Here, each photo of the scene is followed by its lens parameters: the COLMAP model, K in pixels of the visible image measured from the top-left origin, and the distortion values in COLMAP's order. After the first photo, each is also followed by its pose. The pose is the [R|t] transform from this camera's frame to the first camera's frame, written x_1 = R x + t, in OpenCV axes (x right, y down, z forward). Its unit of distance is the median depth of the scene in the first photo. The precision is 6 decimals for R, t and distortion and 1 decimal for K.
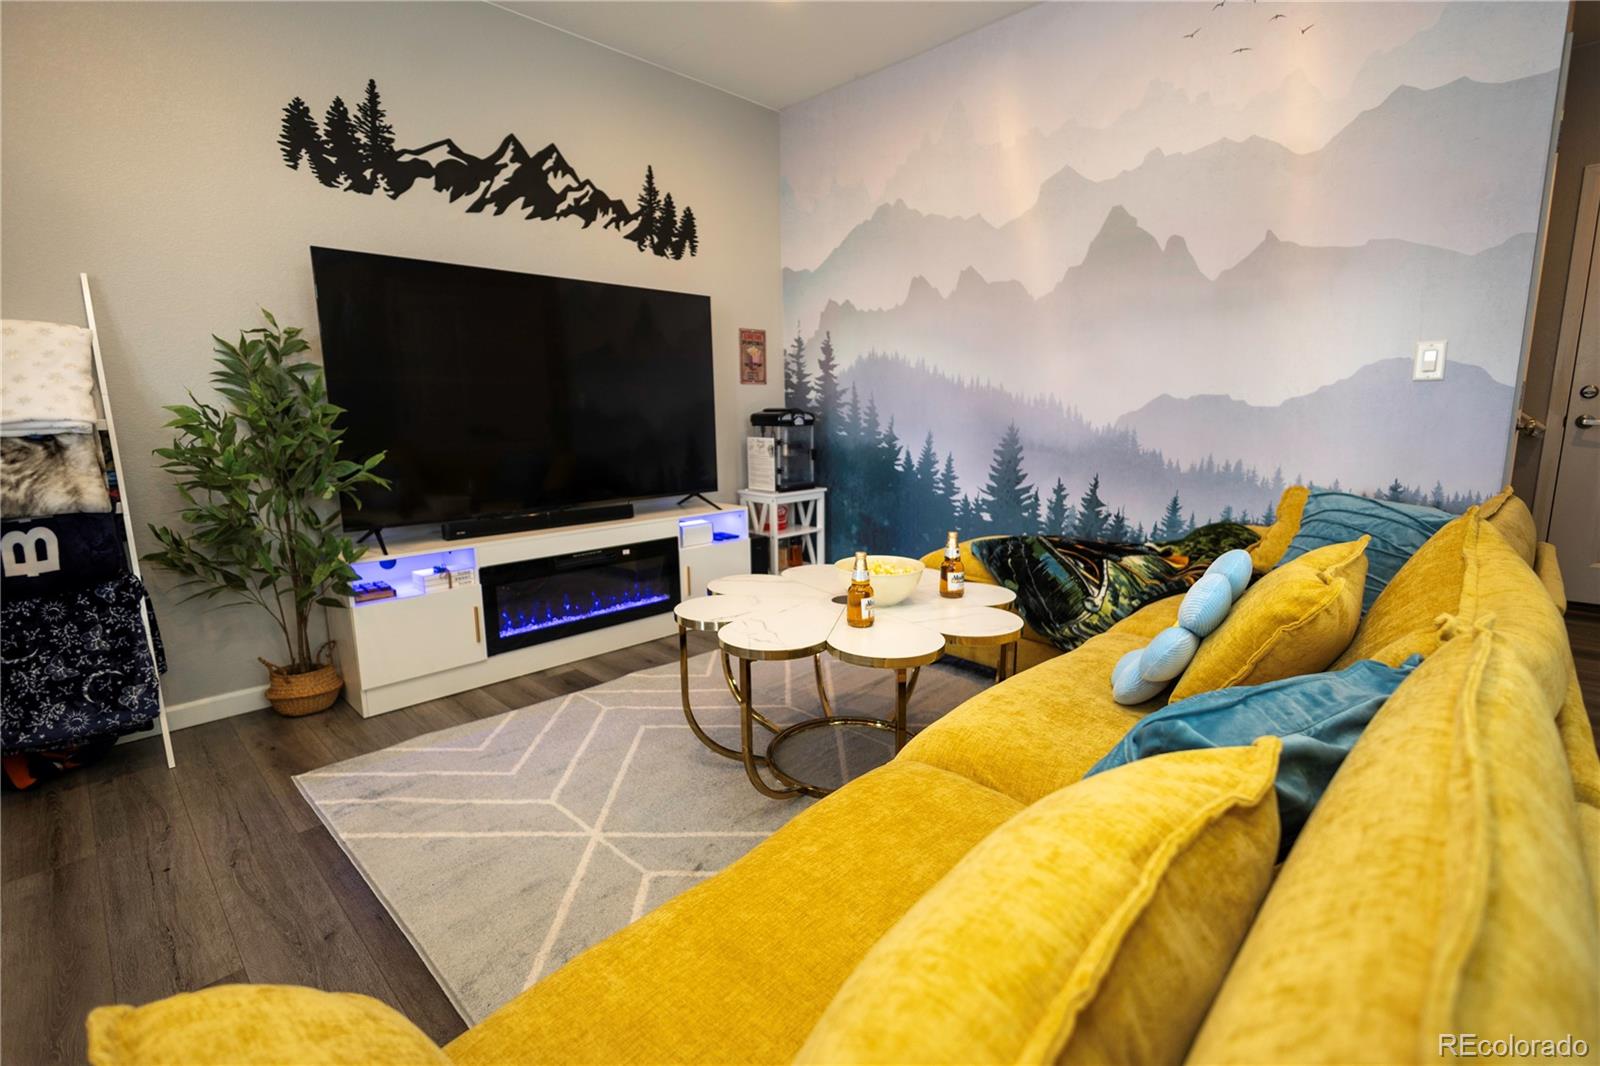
lens RADIAL K [[736.8, 0, 795.9], [0, 736.8, 531.0], [0, 0, 1]] dist [0.007165, -0.001035]
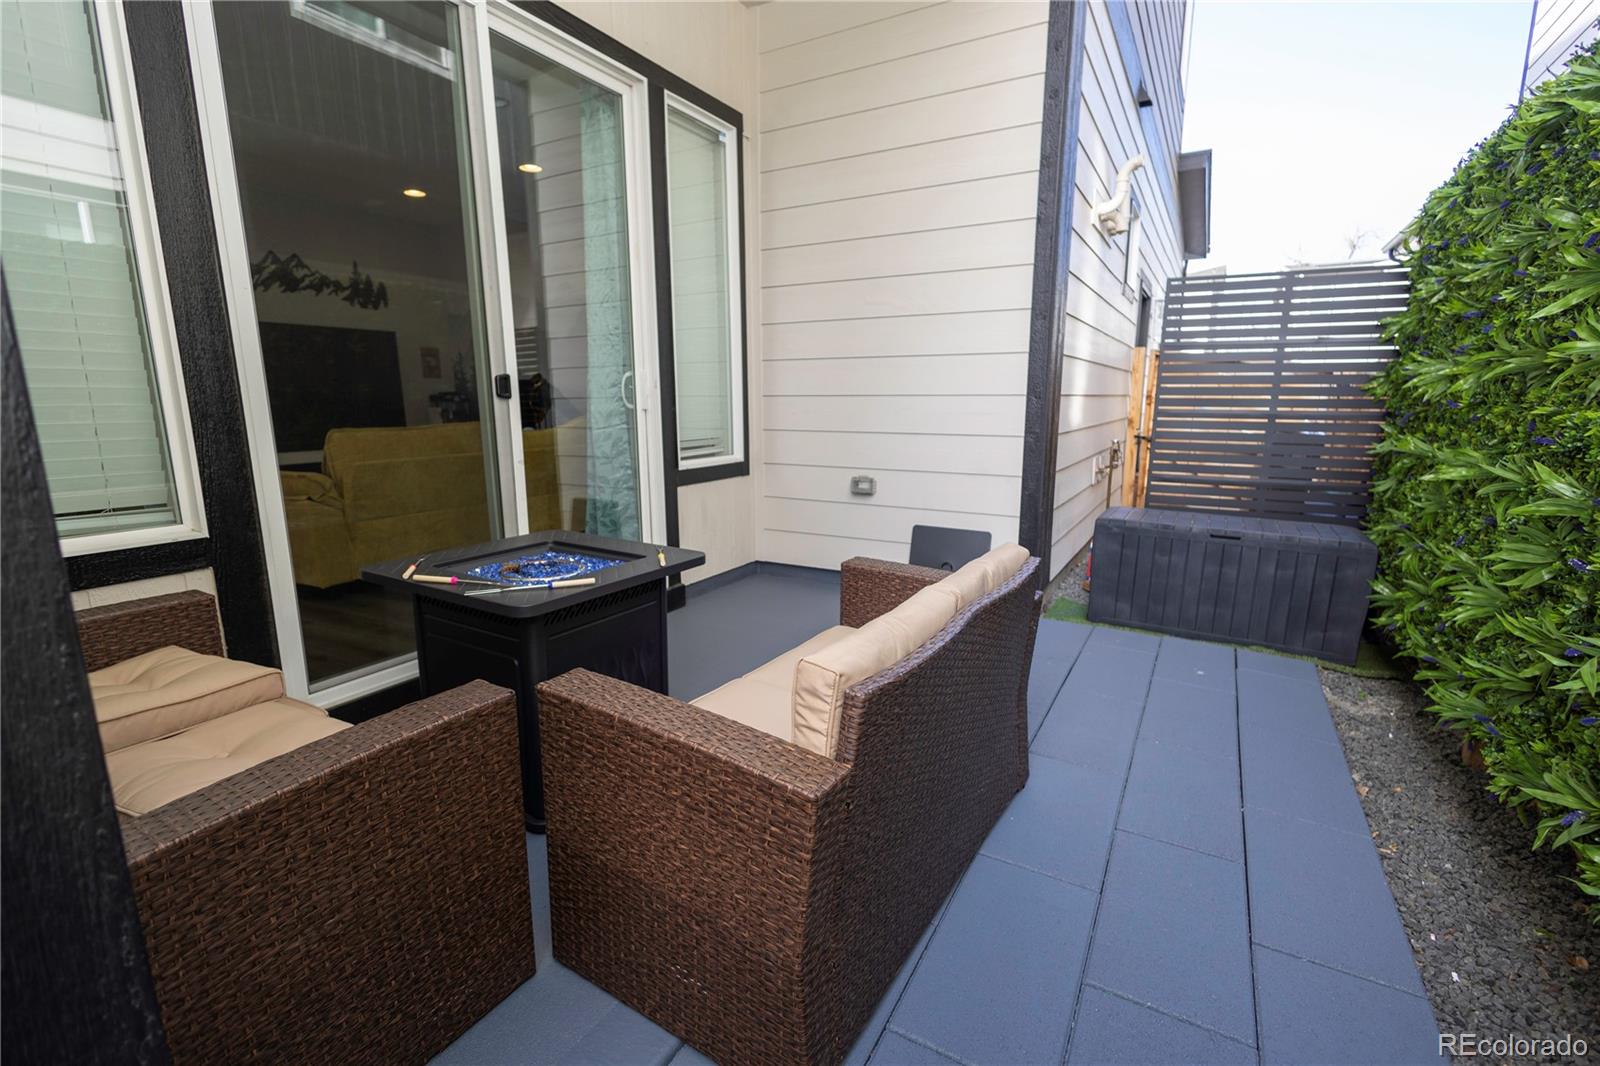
lens RADIAL K [[736.8, 0, 809.2], [0, 736.8, 540.5], [0, 0, 1]] dist [0.007165, -0.001035]
pose [[0.961491, -0.045951, 0.270966, 0.398169], [0.038490, 0.998721, 0.032786, 0.211610], [-0.272126, -0.021093, 0.962030, -1.220232]]
